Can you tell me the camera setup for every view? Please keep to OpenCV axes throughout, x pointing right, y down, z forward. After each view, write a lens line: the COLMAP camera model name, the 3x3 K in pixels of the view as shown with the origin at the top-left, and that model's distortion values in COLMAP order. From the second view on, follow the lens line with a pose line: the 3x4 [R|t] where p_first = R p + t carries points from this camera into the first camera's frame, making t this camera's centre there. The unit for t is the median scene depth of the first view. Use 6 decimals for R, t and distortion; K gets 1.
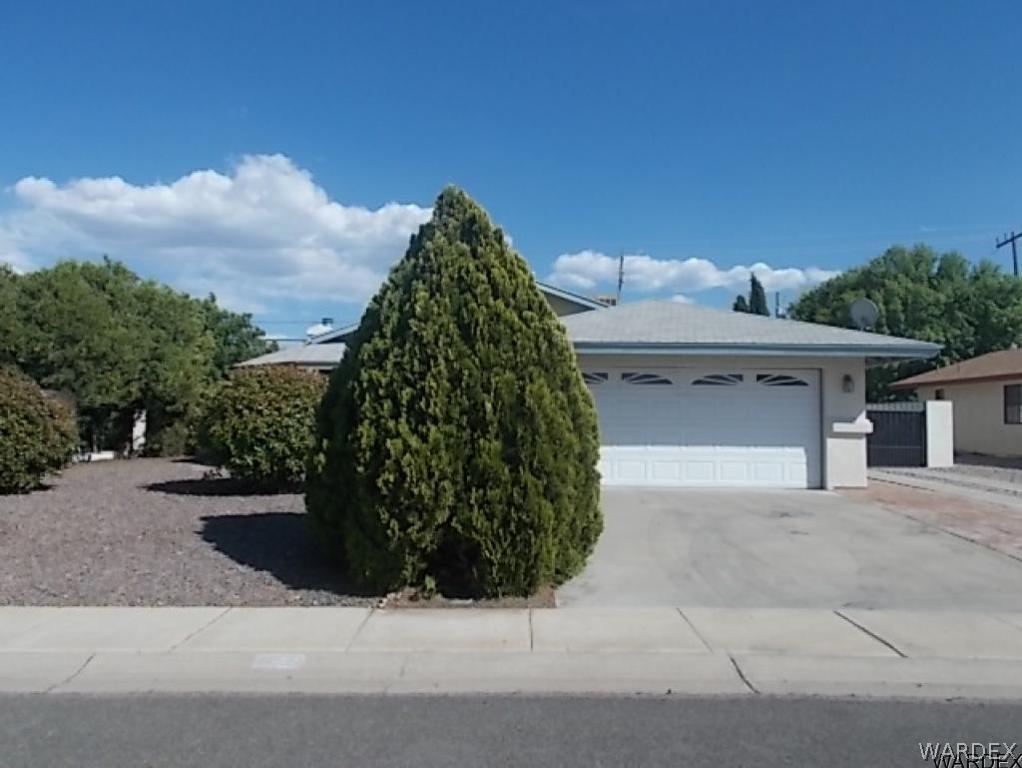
lens RADIAL K [[808.3, 0, 511.2], [0, 808.3, 382.0], [0, 0, 1]] dist [0.012860, -0.008414]
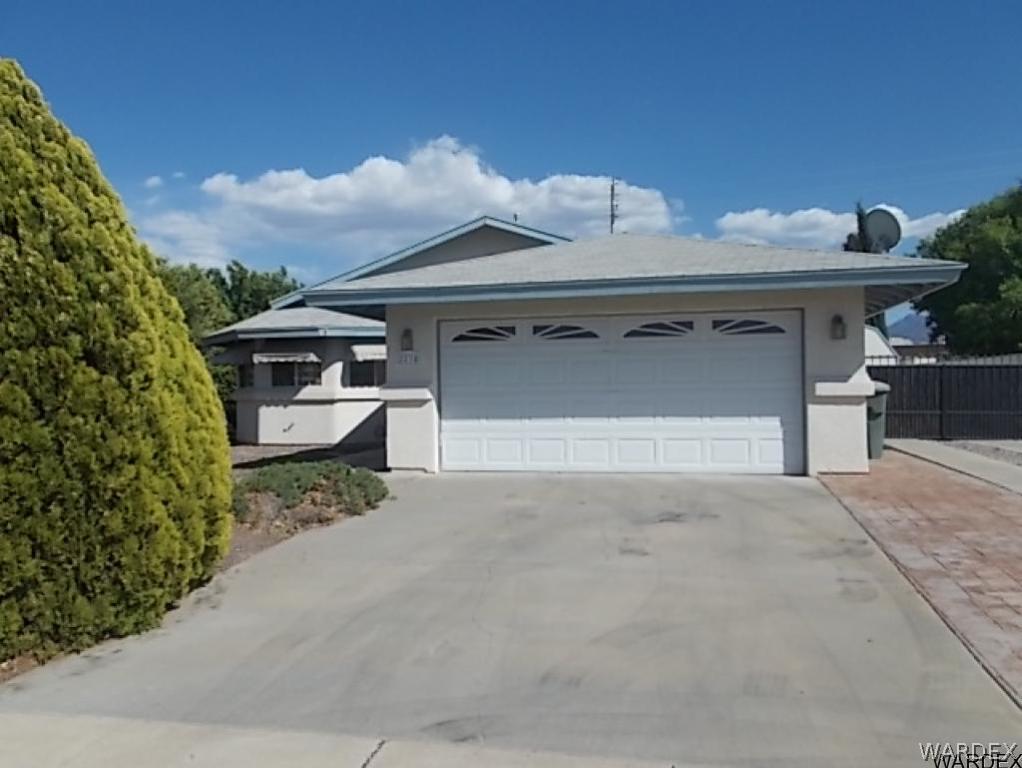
lens RADIAL K [[808.3, 0, 511.9], [0, 808.3, 381.4], [0, 0, 1]] dist [0.012860, -0.008414]
pose [[0.977328, -0.026218, -0.210103, 0.277726], [0.033949, 0.998869, 0.033277, 0.015786], [0.208993, -0.039655, 0.977113, 0.240119]]
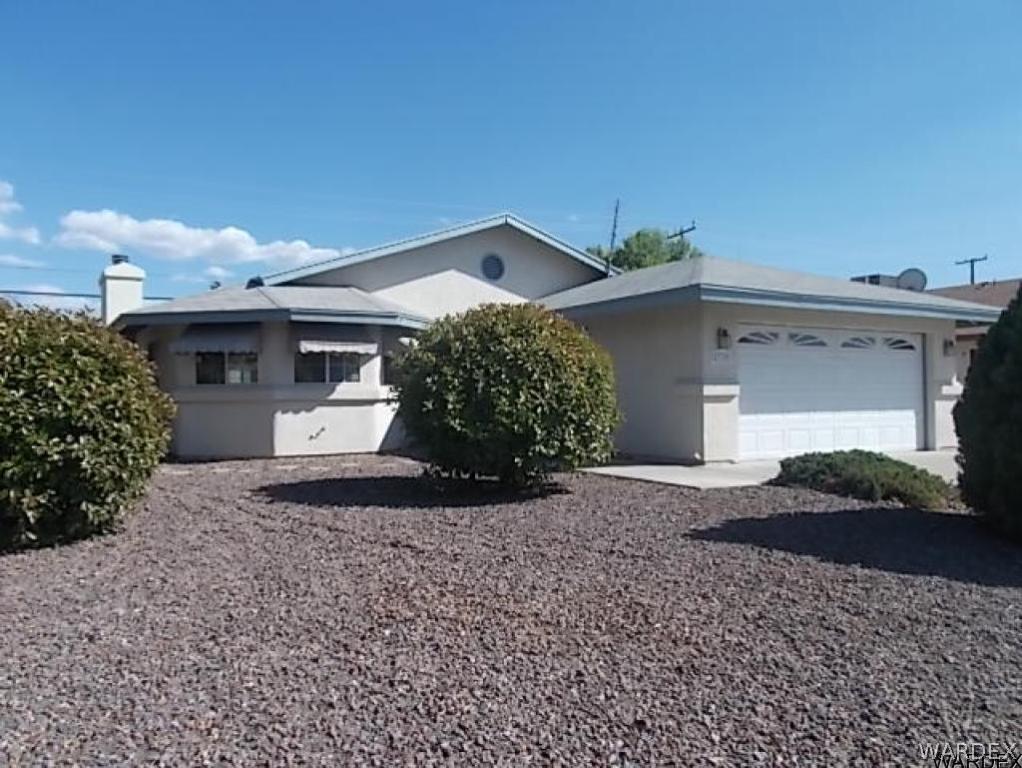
lens RADIAL K [[808.3, 0, 514.0], [0, 808.3, 390.4], [0, 0, 1]] dist [0.012860, -0.008414]
pose [[0.849345, -0.011441, 0.527714, -0.600436], [-0.009493, 0.999272, 0.036944, 0.022553], [-0.527753, -0.036387, 0.848618, 0.394983]]
